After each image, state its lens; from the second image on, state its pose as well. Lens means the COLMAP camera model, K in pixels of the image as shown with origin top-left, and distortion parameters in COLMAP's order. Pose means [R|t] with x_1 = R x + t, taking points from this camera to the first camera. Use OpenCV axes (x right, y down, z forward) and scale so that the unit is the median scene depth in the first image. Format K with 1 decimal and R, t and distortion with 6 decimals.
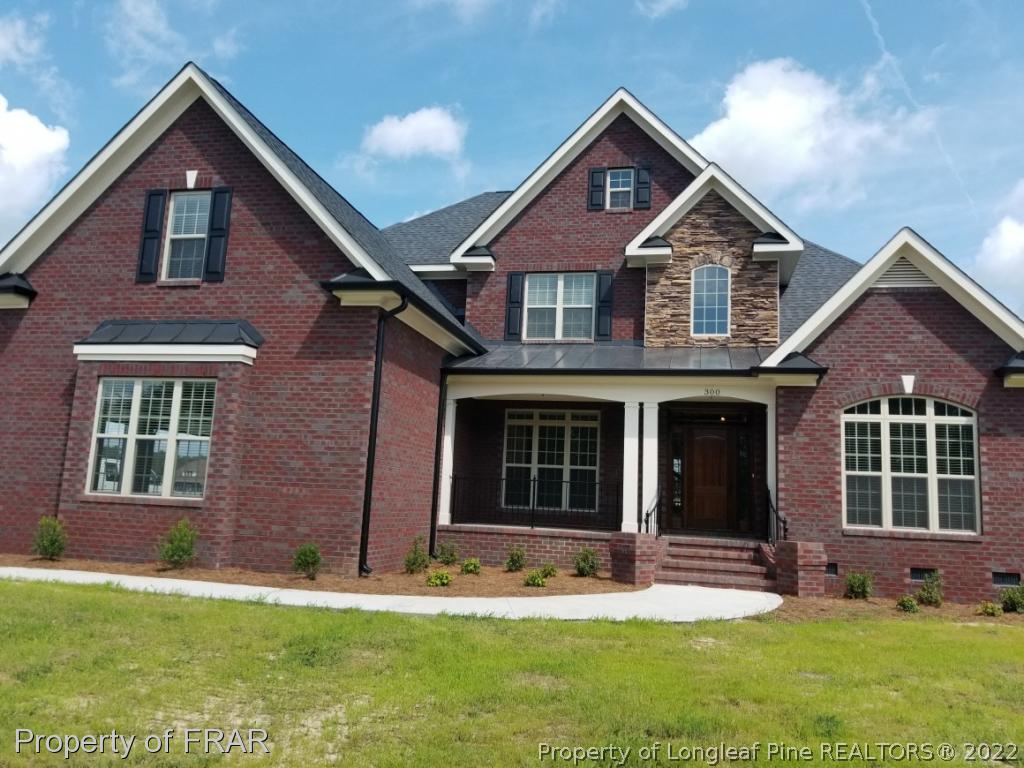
lens RADIAL K [[803.1, 0, 506.7], [0, 803.1, 383.1], [0, 0, 1]] dist [0.029460, -0.042633]
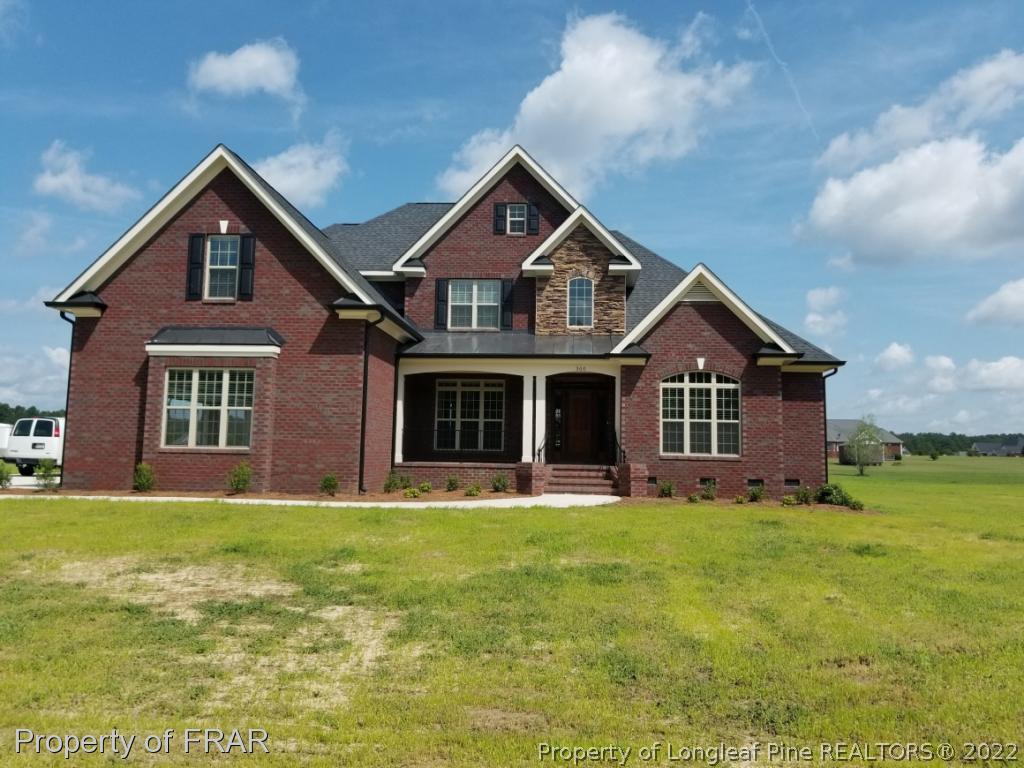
lens RADIAL K [[803.1, 0, 514.1], [0, 803.1, 380.2], [0, 0, 1]] dist [0.029460, -0.042633]
pose [[0.988206, -0.016289, 0.152261, -0.104285], [0.006918, 0.998060, 0.061874, -0.066410], [-0.152974, -0.060091, 0.986402, -0.501618]]
